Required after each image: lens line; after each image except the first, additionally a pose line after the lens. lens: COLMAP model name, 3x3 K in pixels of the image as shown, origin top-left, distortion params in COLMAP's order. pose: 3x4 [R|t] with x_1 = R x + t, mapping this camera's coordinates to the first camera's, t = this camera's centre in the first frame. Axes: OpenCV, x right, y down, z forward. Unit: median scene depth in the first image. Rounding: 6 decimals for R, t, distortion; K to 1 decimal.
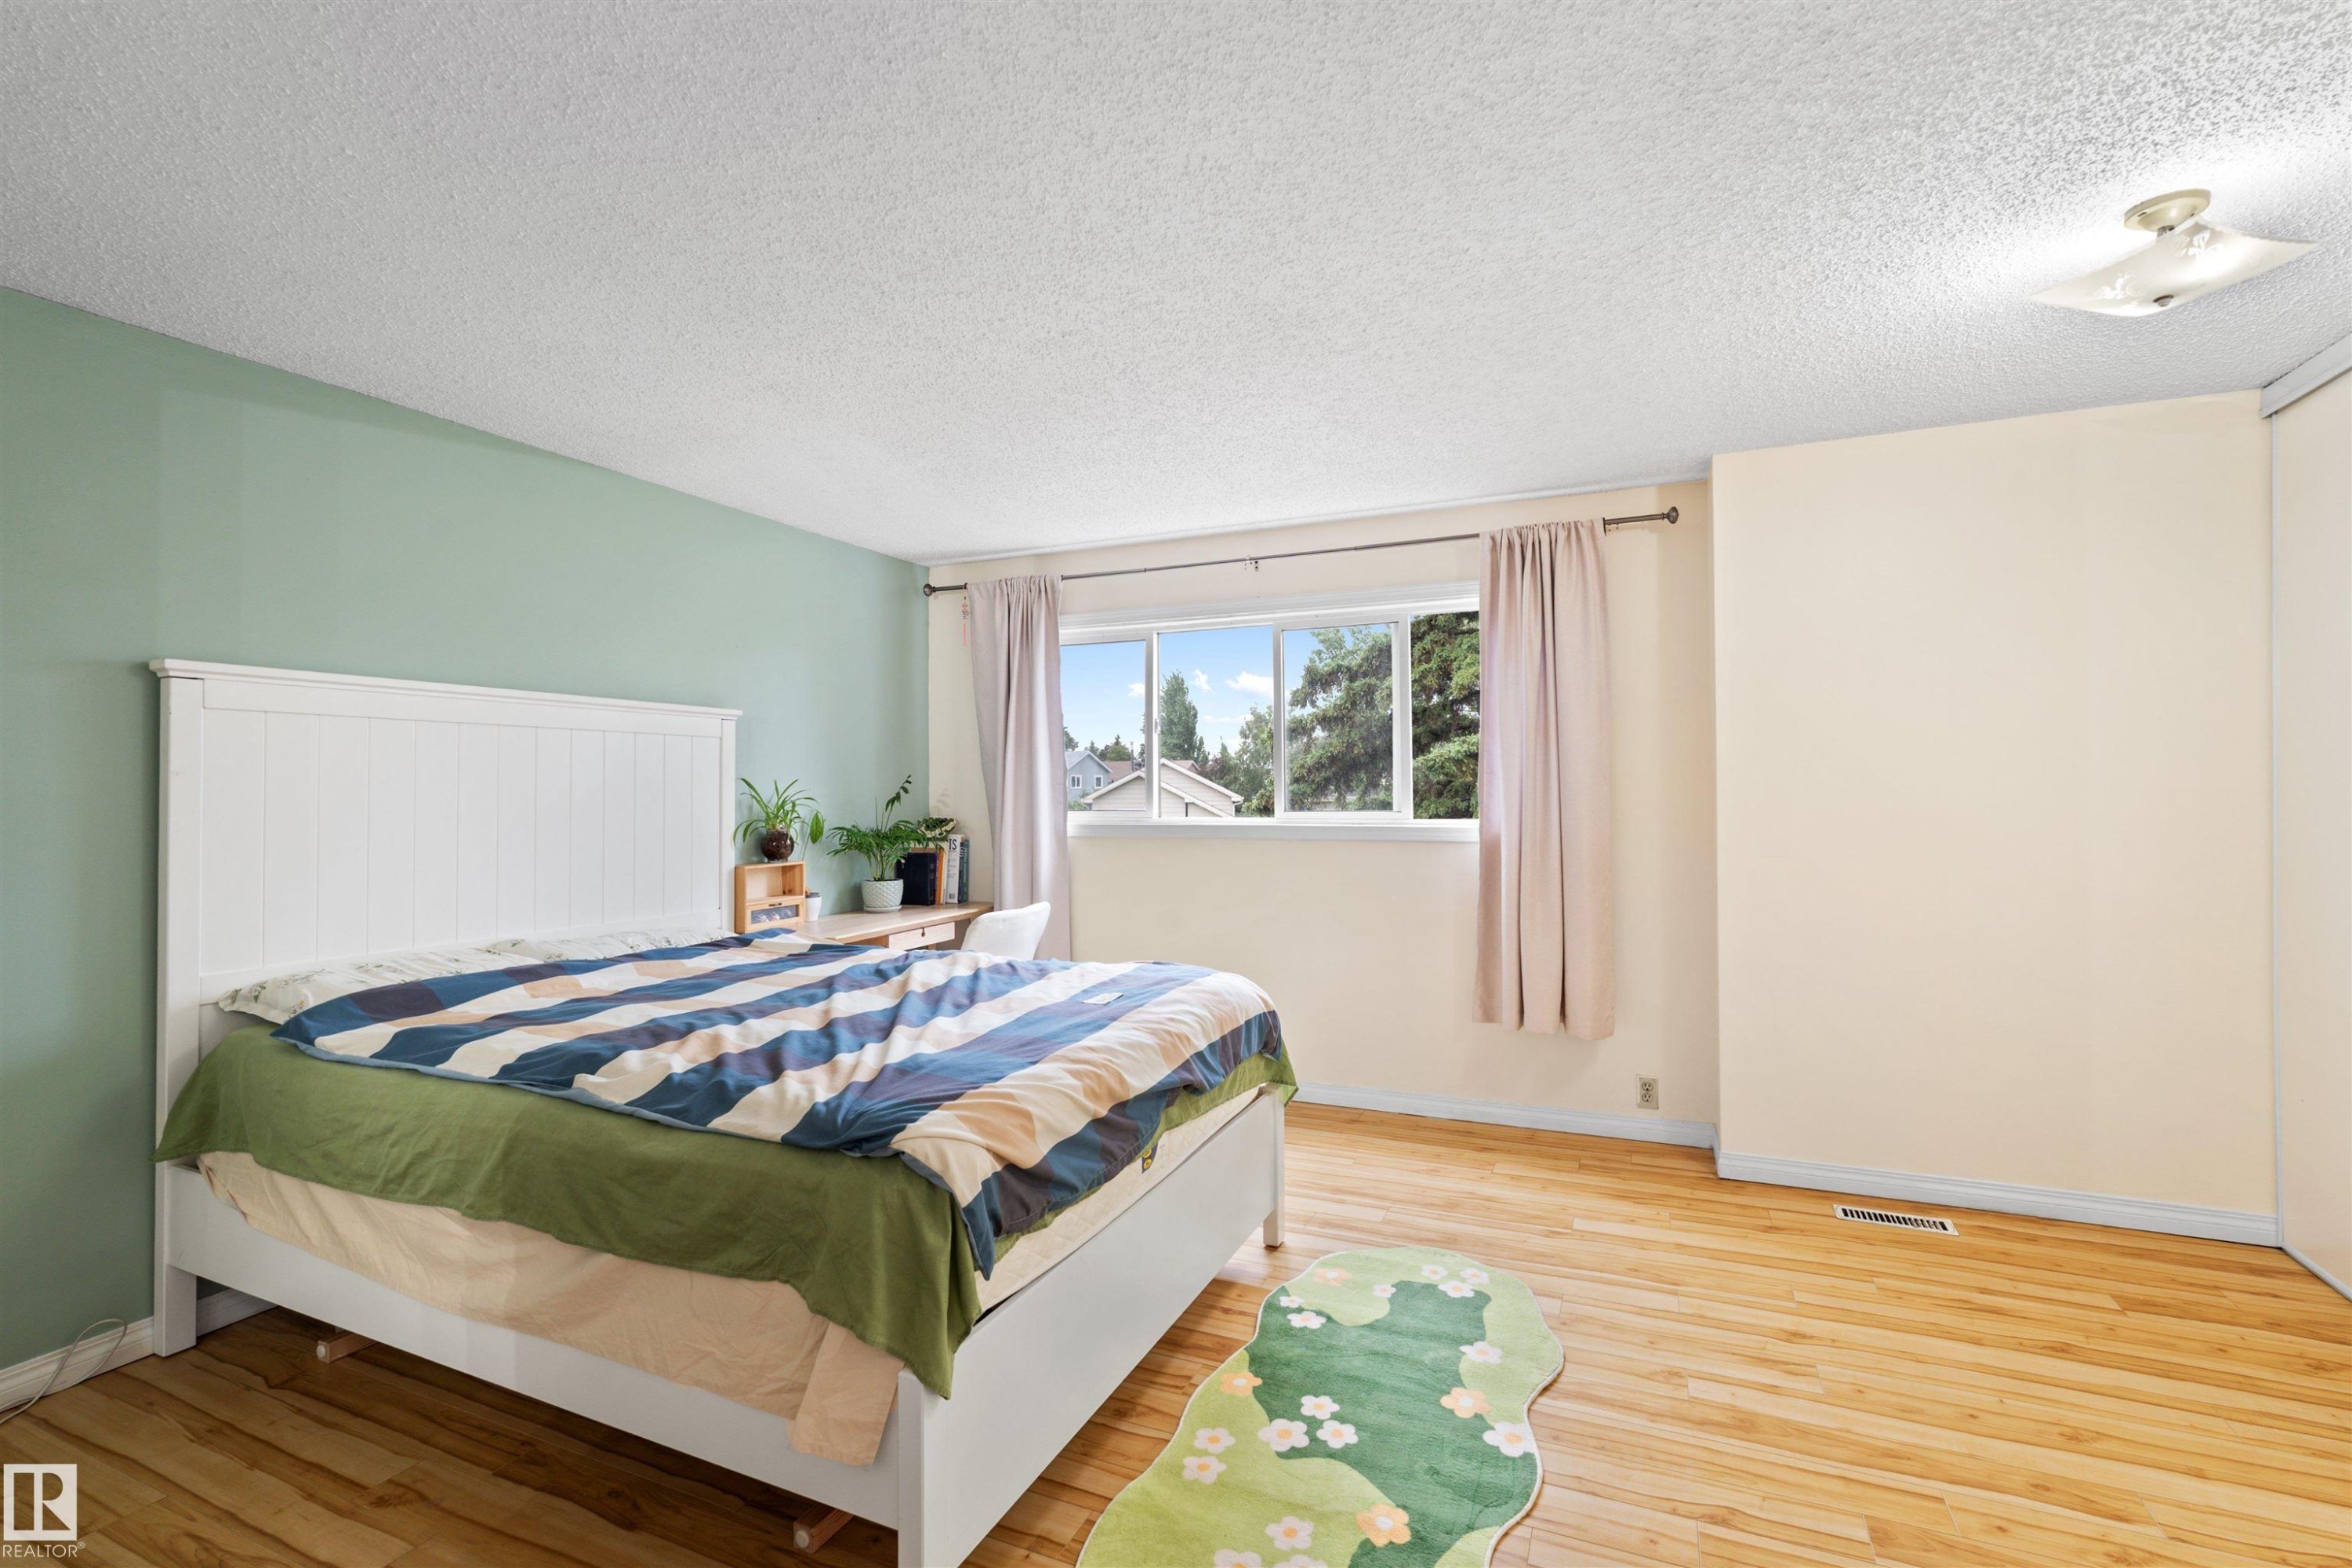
lens RADIAL K [[1054.9, 0, 1176.0], [0, 1054.9, 784.0], [0, 0, 1]] dist [0.000462, 0.000075]
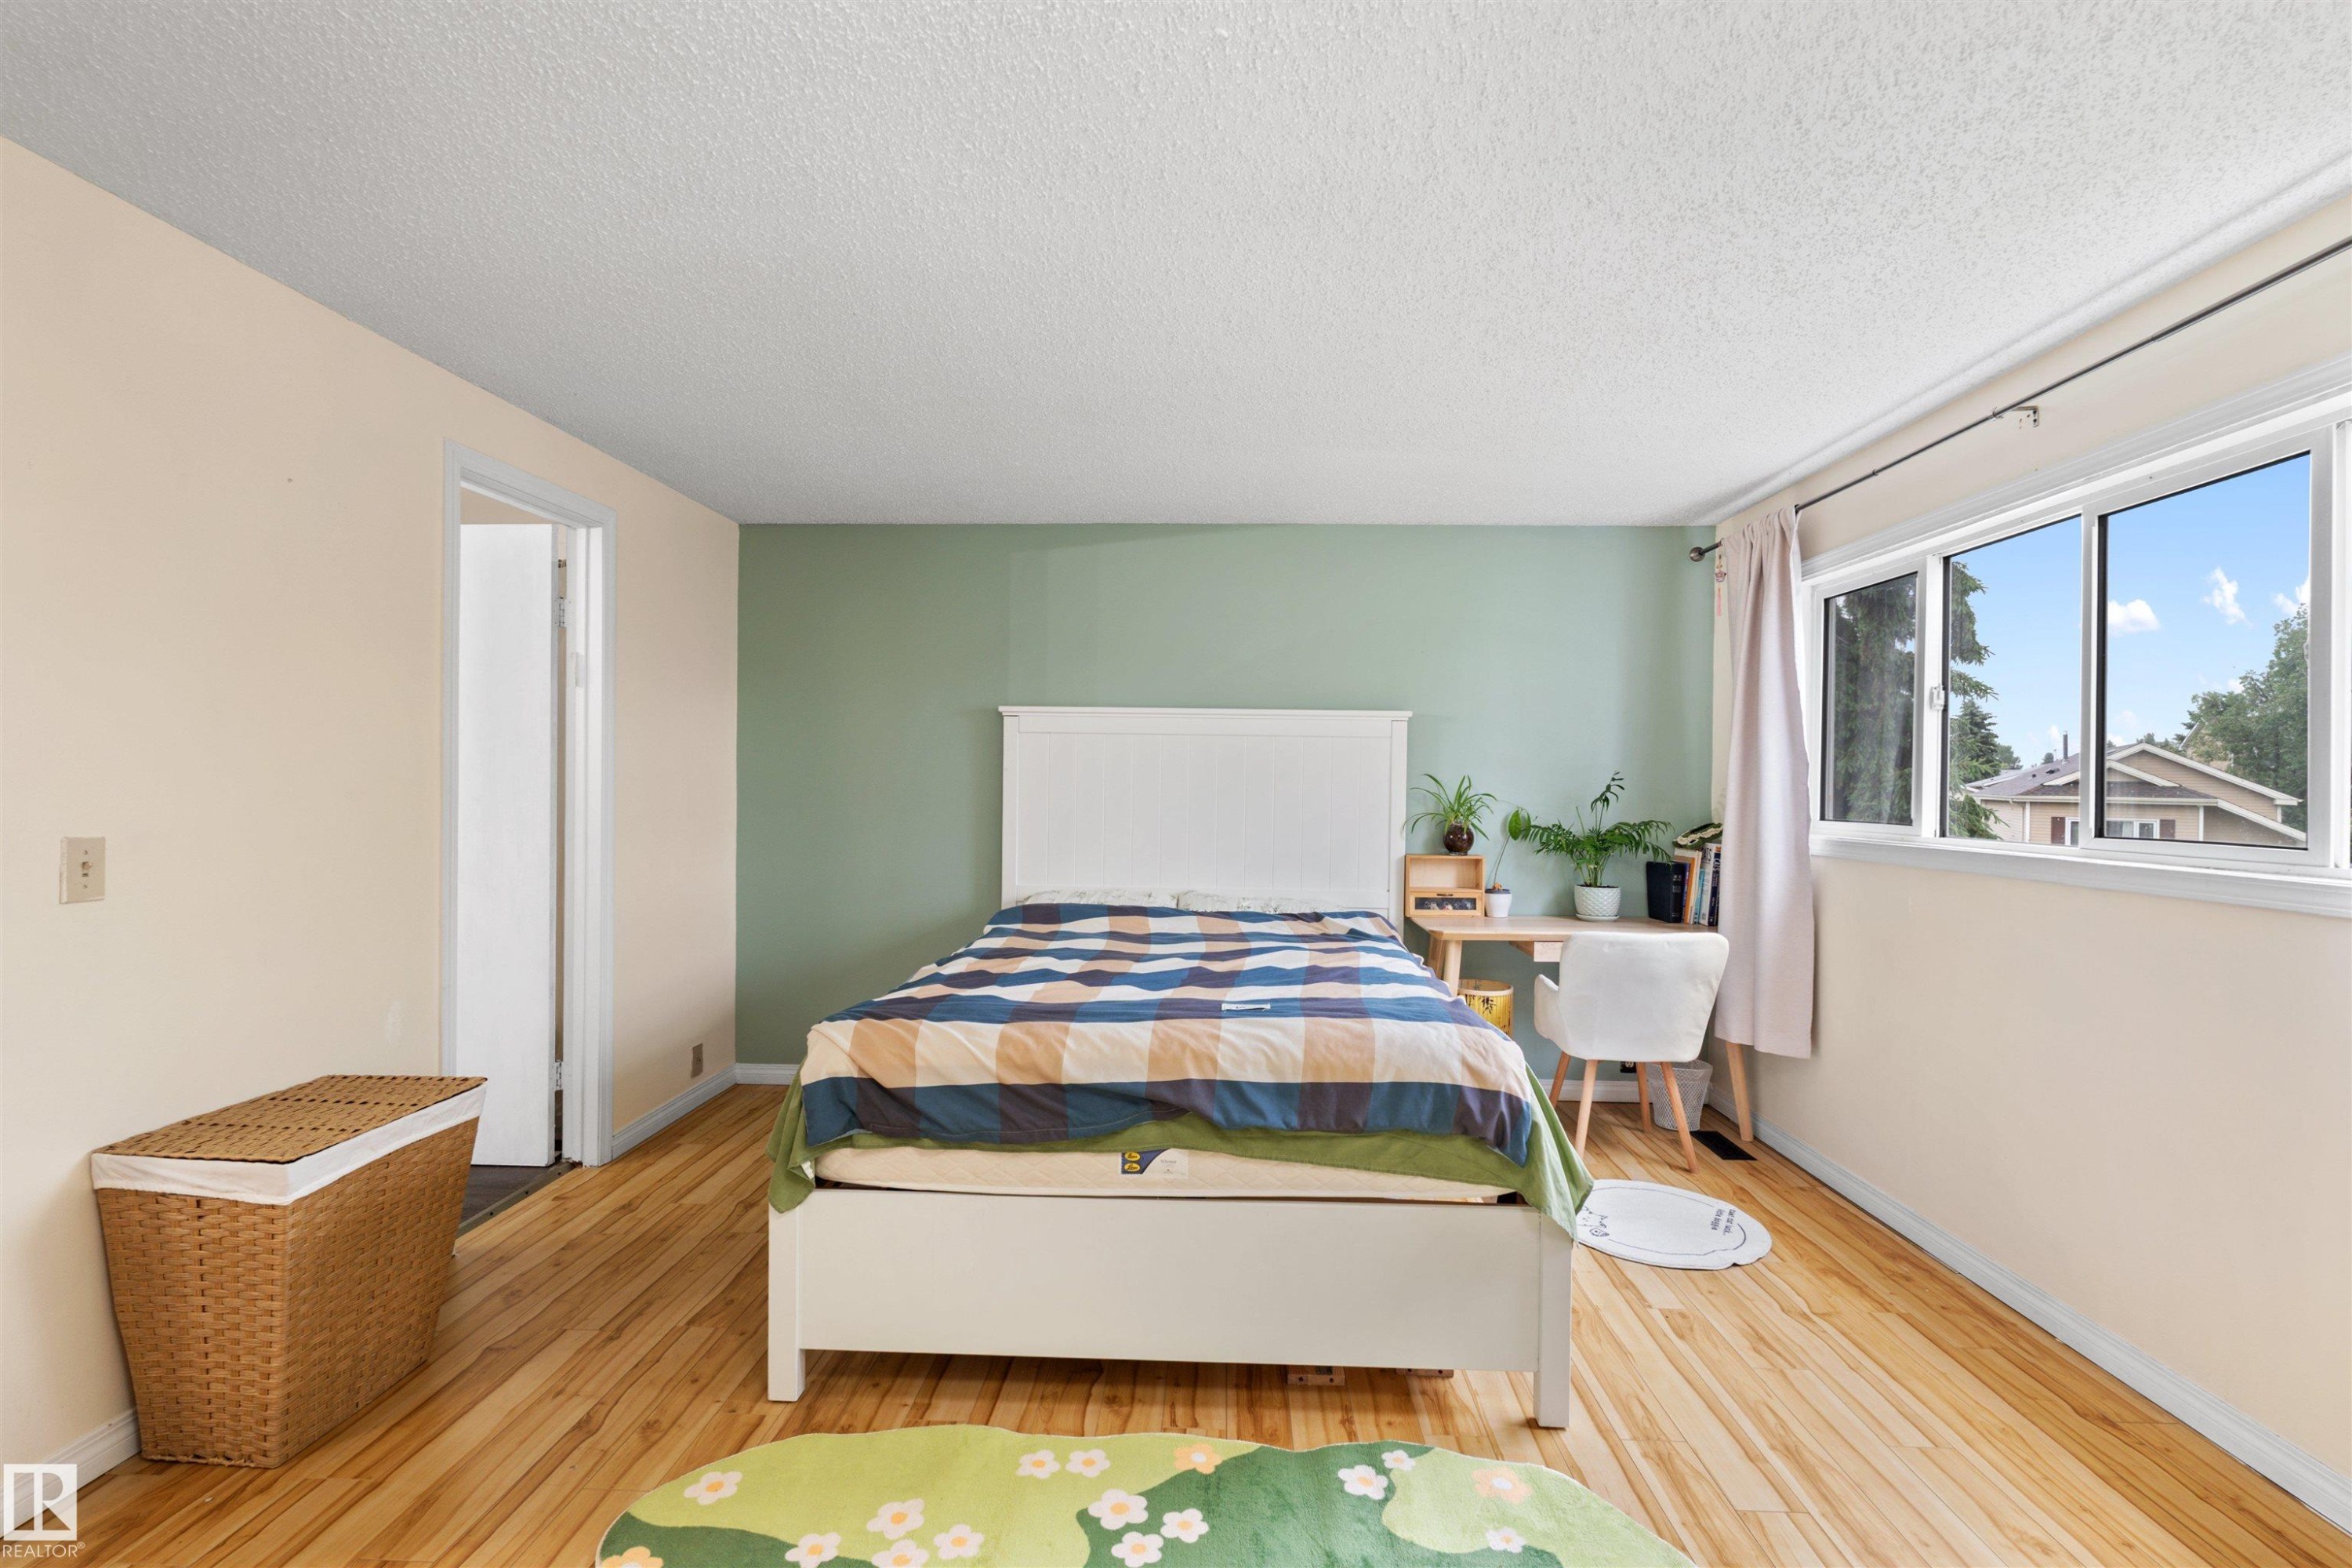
lens RADIAL K [[1036.0, 0, 1176.0], [0, 1036.0, 784.0], [0, 0, 1]] dist [-0.000770, 0.000402]
pose [[0.373674, 0.012984, -0.927469, 0.550355], [-0.009286, 0.999904, 0.010257, -0.004322], [0.927514, 0.004780, 0.373759, 0.423523]]
